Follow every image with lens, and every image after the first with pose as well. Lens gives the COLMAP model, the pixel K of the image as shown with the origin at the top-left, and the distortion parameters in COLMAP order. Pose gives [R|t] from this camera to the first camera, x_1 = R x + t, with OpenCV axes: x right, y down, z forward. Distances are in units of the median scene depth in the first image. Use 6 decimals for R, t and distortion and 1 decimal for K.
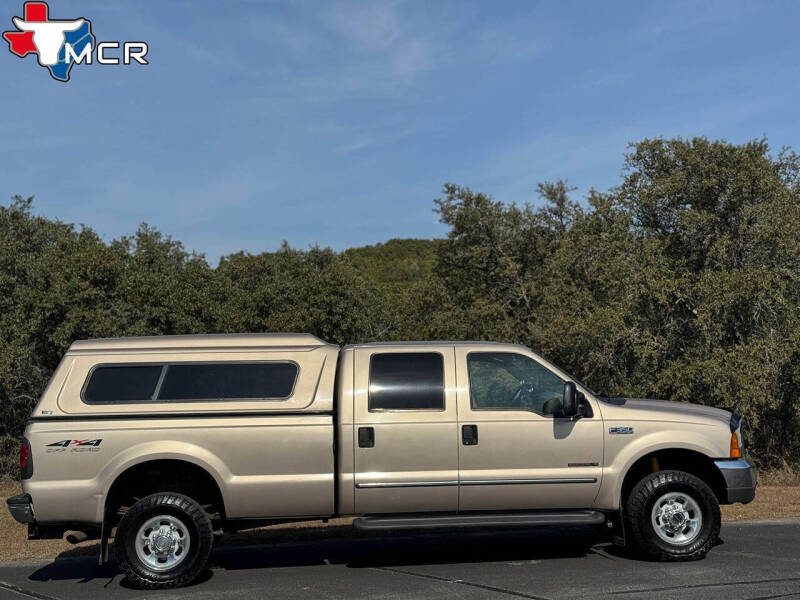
lens RADIAL K [[1109.2, 0, 403.4], [0, 1109.2, 301.4], [0, 0, 1]] dist [0.195563, -0.384571]
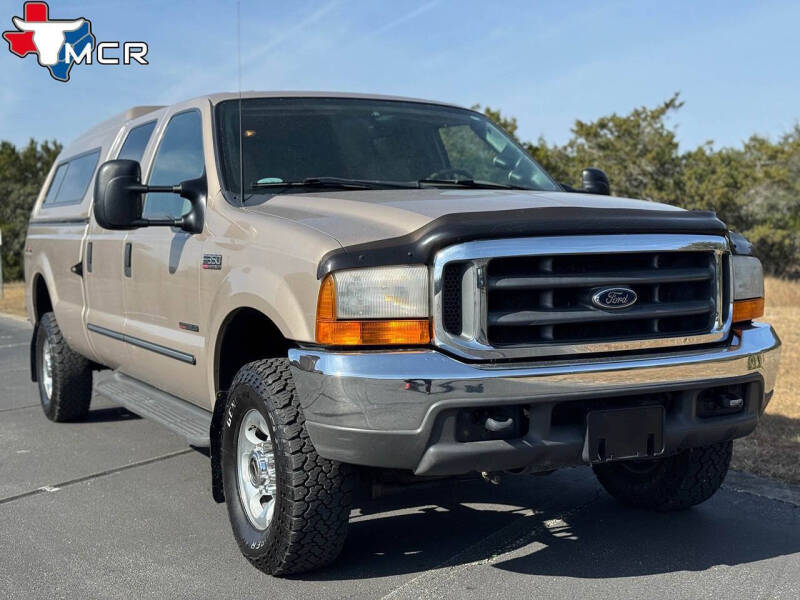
lens RADIAL K [[1109.2, 0, 403.4], [0, 1109.2, 301.4], [0, 0, 1]] dist [0.195563, -0.384571]
pose [[0.376087, 0.071244, -0.923841, 0.647270], [0.090654, 0.989427, 0.113206, 0.086713], [0.922139, -0.126325, 0.365652, 0.900483]]
